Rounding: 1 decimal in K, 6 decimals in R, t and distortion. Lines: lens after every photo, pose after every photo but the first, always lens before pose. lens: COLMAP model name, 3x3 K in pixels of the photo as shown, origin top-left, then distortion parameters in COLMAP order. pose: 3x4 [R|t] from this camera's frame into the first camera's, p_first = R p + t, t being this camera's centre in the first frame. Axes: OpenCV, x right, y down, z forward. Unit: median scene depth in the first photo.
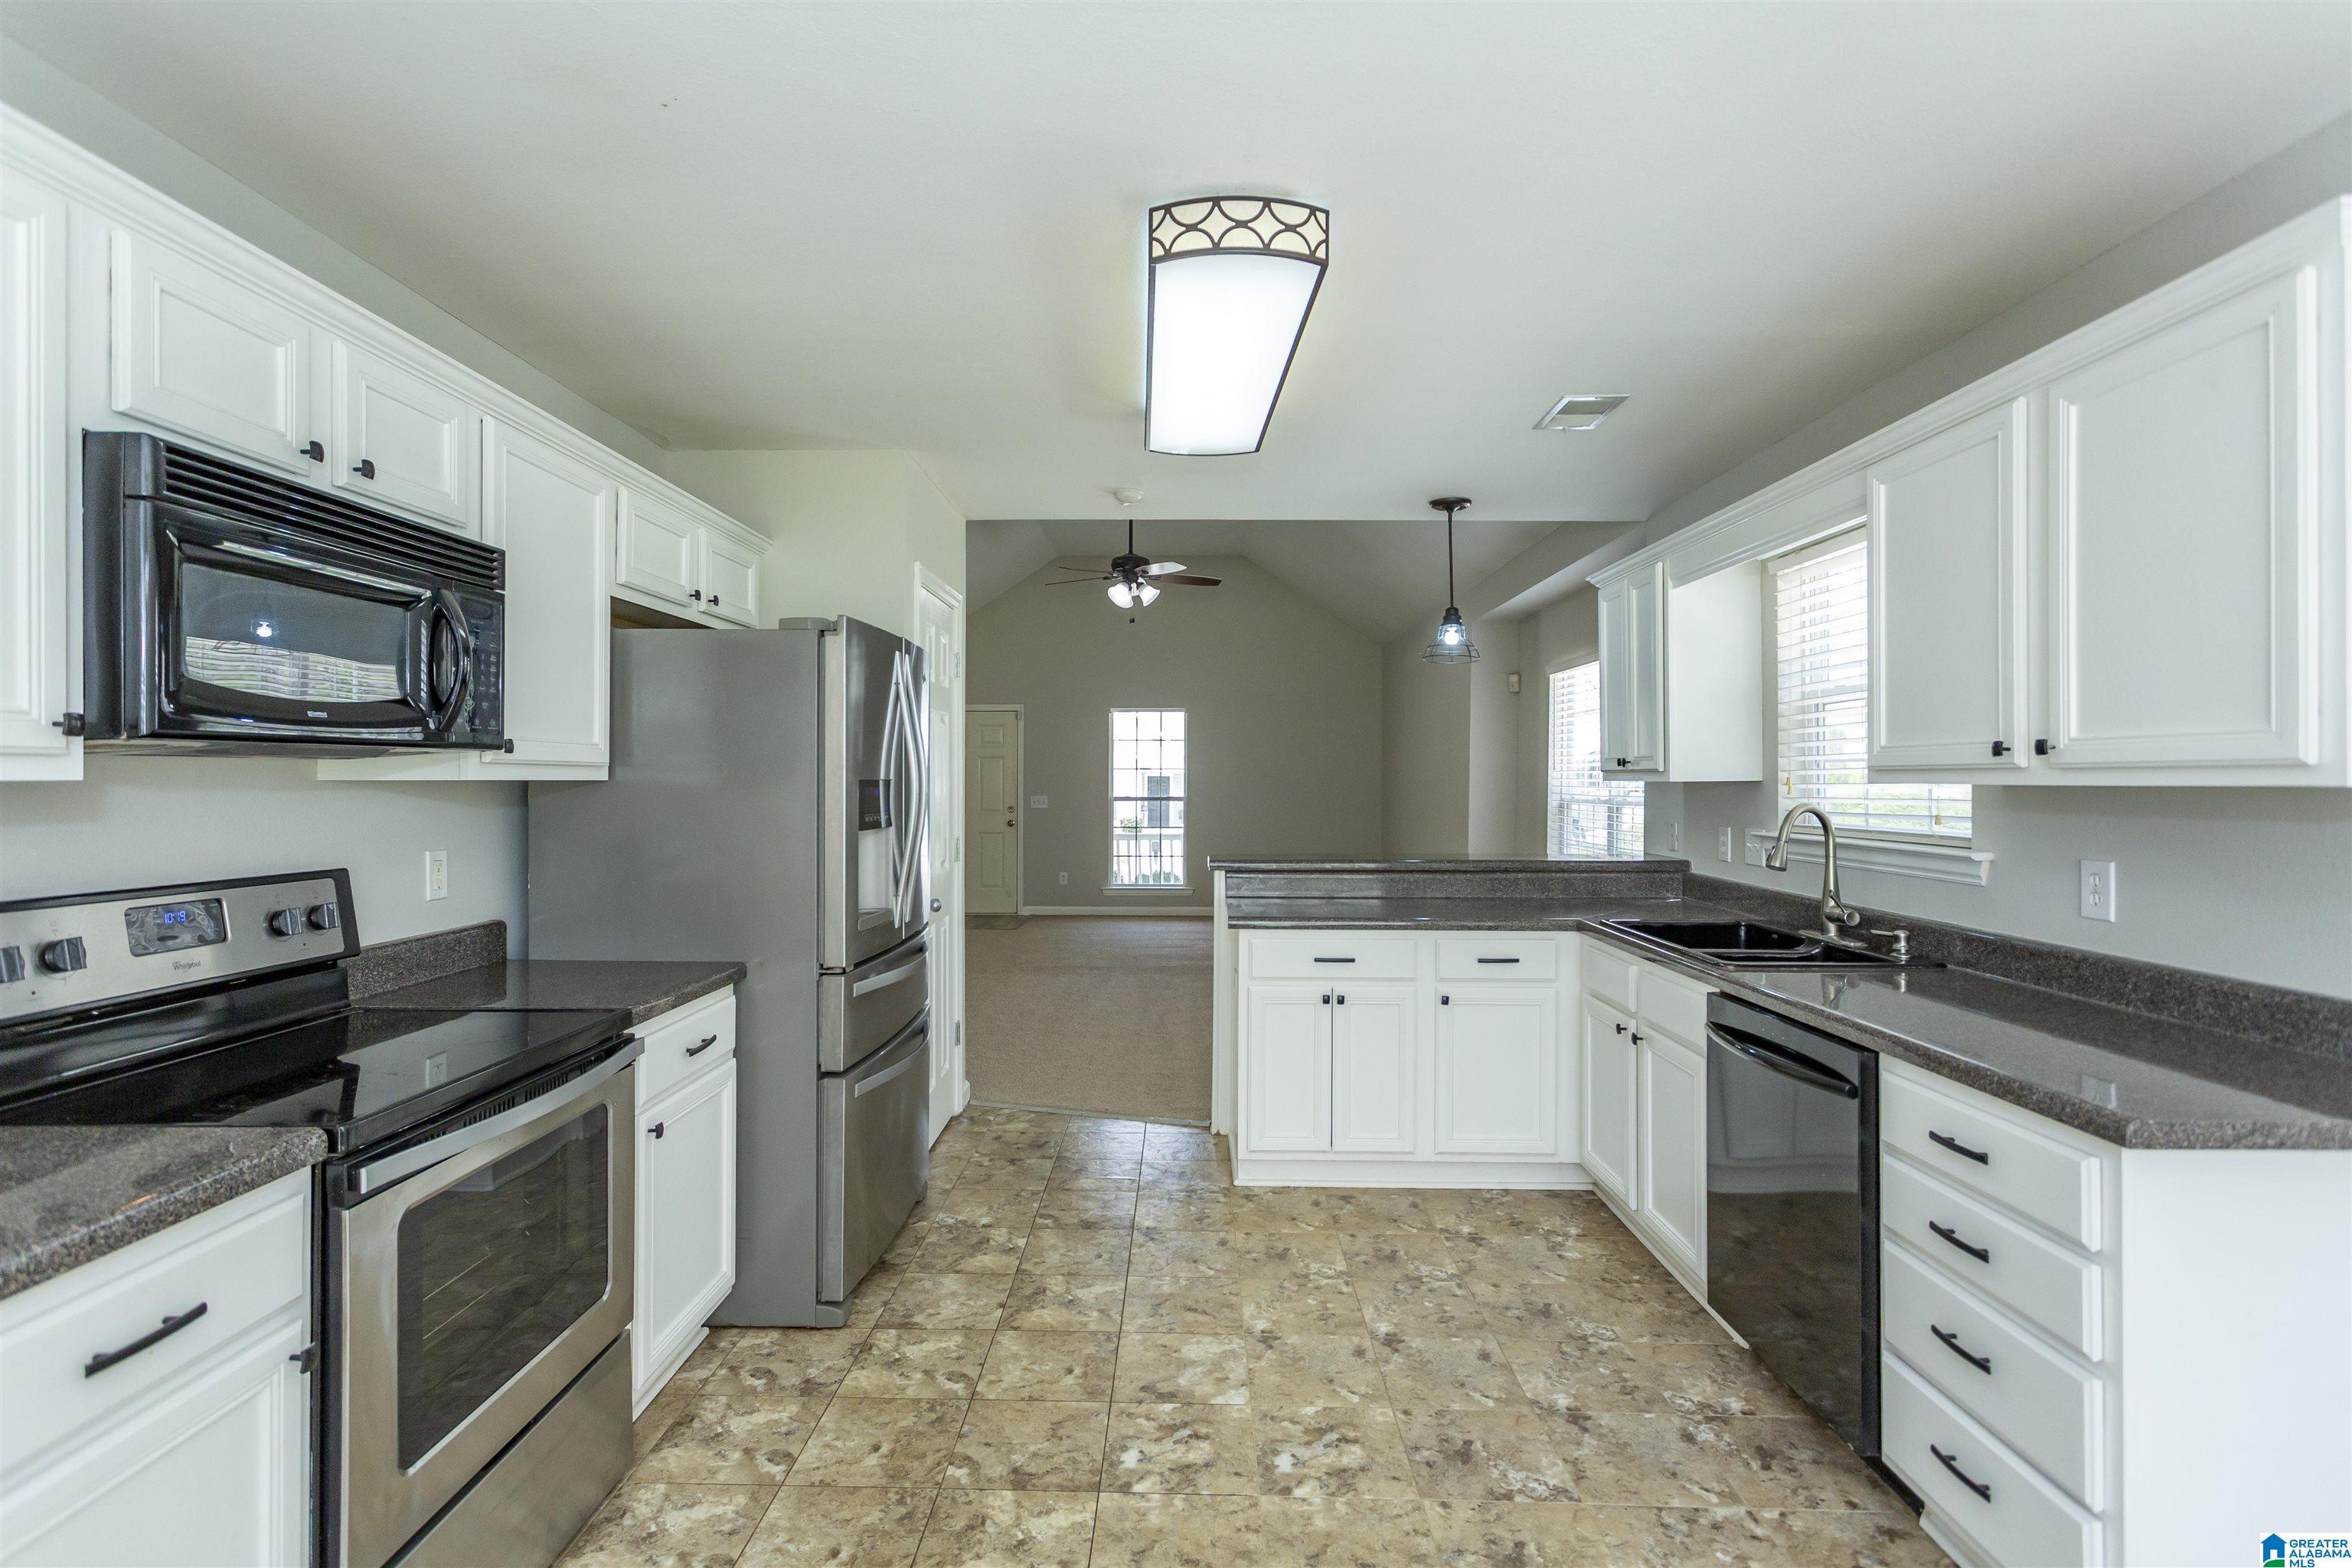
lens RADIAL K [[1127.7, 0, 1161.2], [0, 1127.7, 767.3], [0, 0, 1]] dist [0.011497, 0.001227]
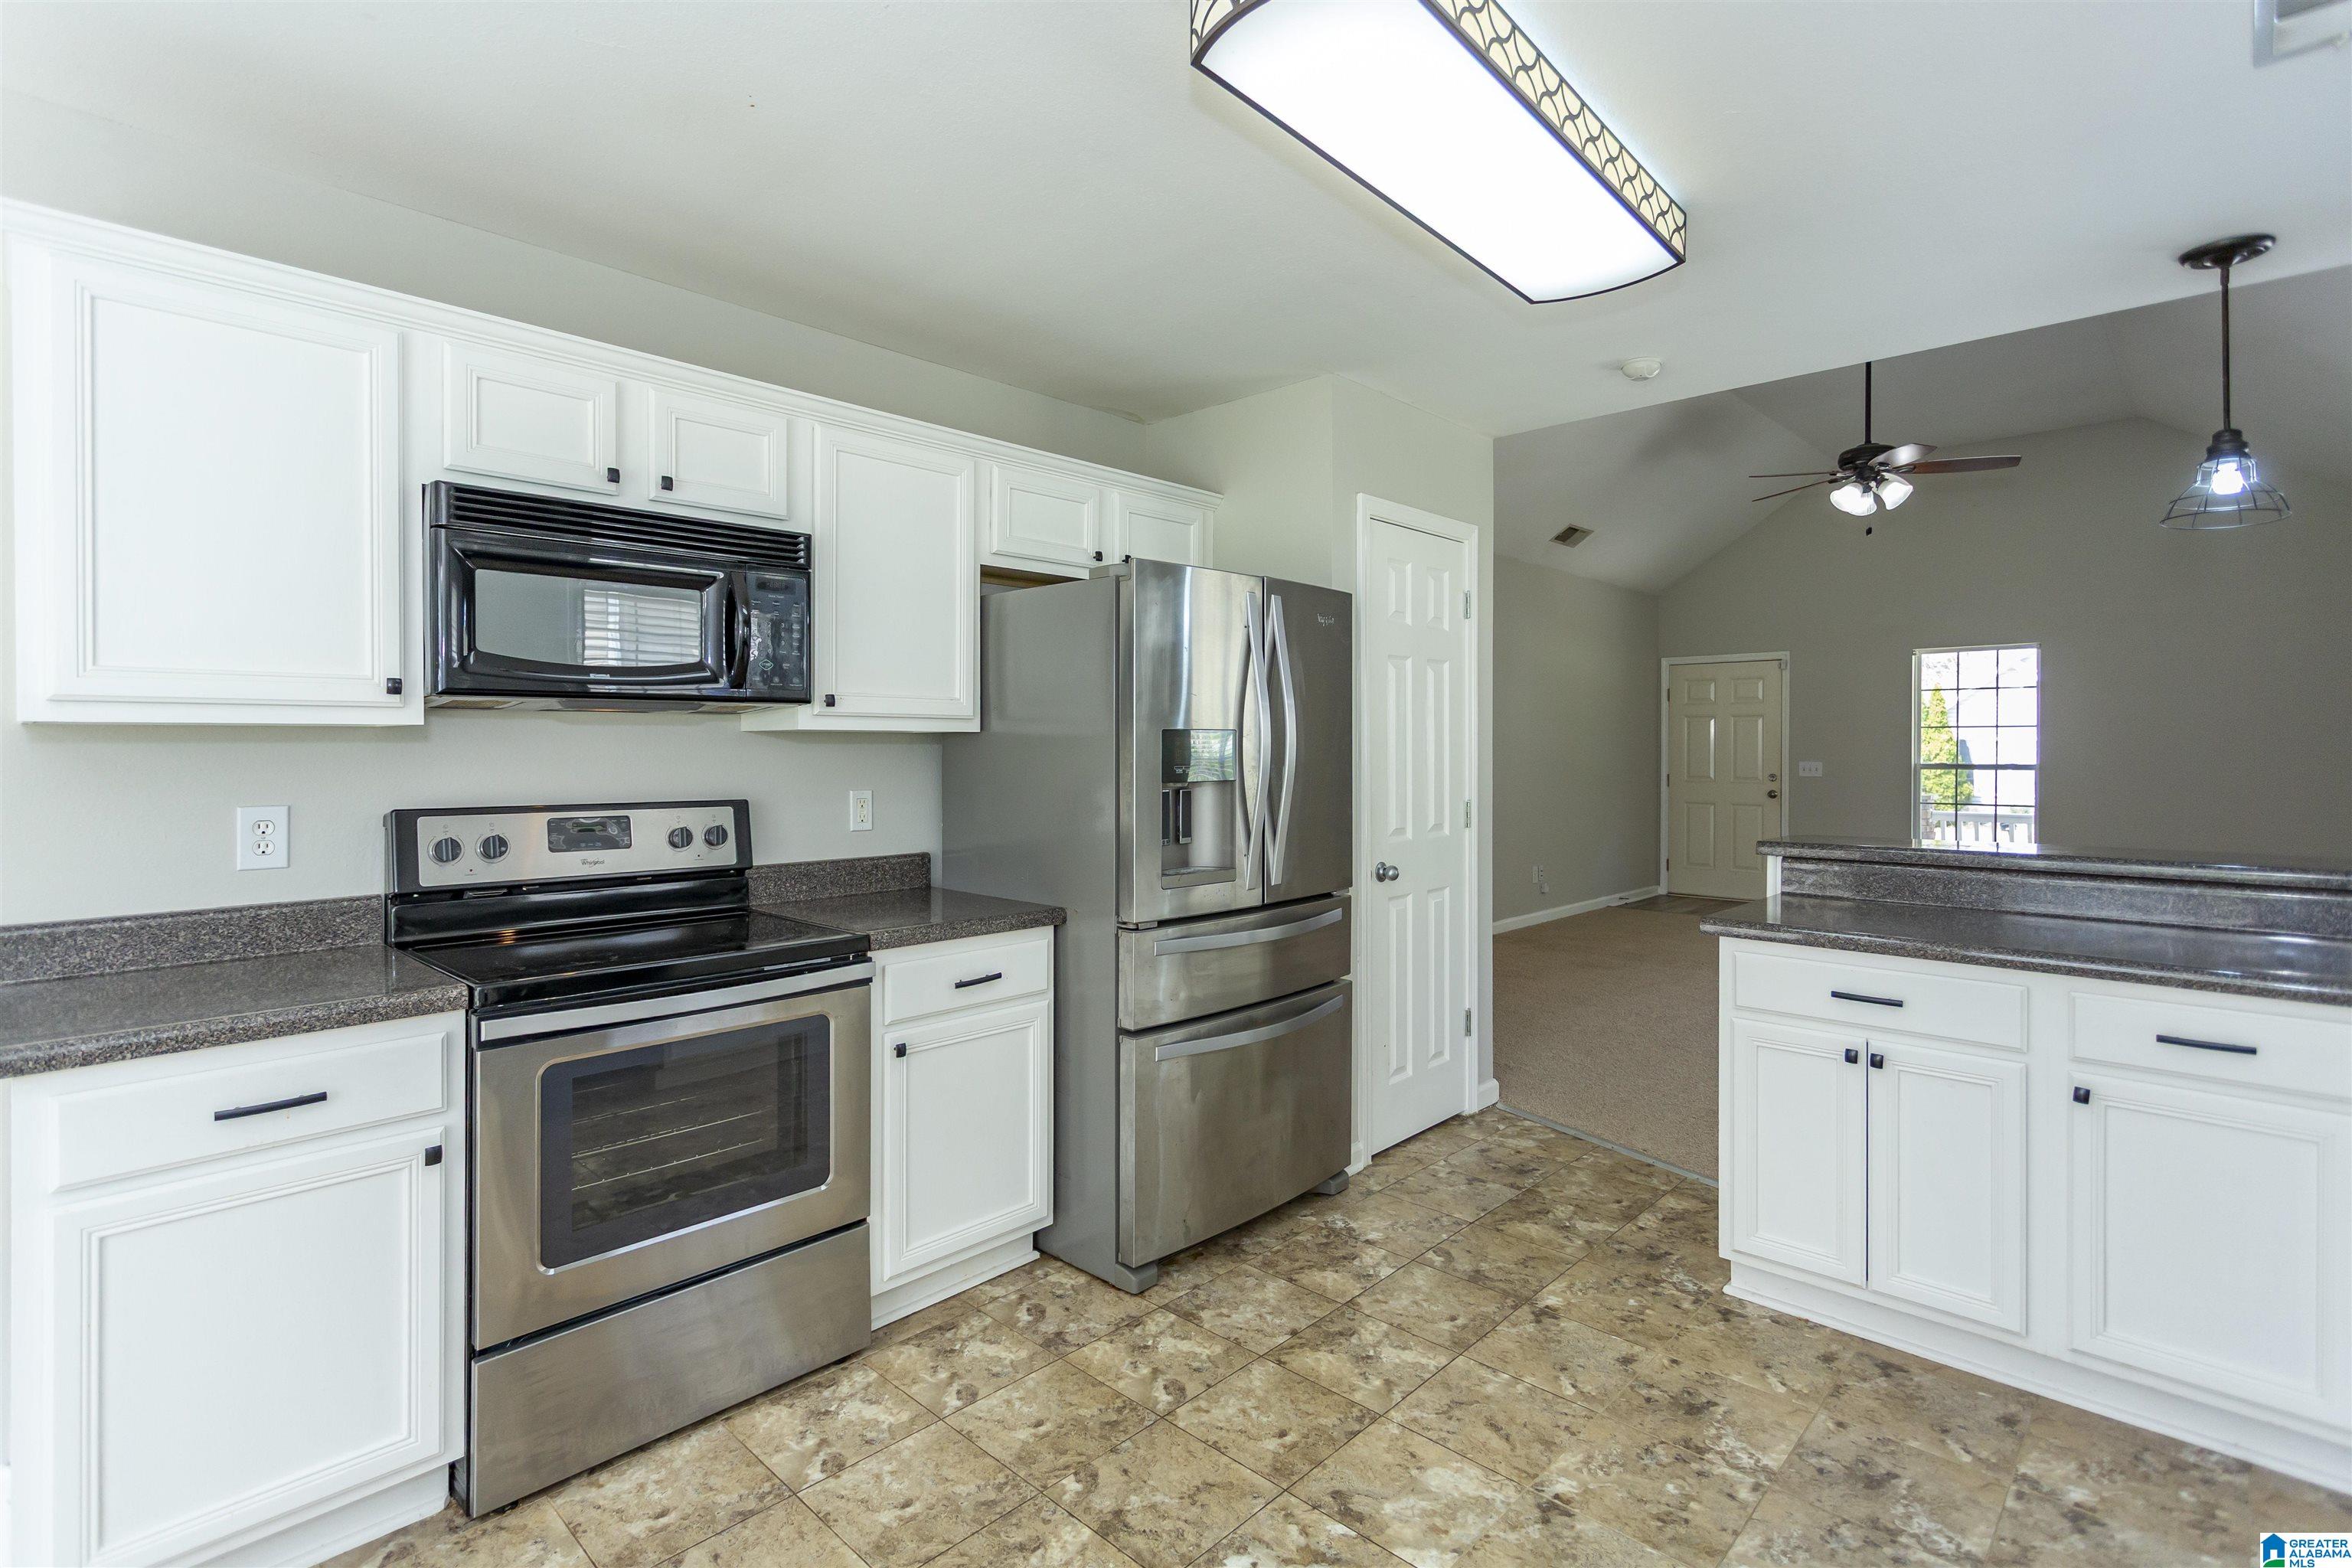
lens RADIAL K [[1128.4, 0, 1173.9], [0, 1128.4, 740.2], [0, 0, 1]] dist [0.005667, 0.001658]
pose [[0.733674, -0.006372, -0.679472, 0.405370], [0.008608, 0.999963, -0.000083, 0.021562], [0.679447, -0.005788, 0.733702, 0.320316]]
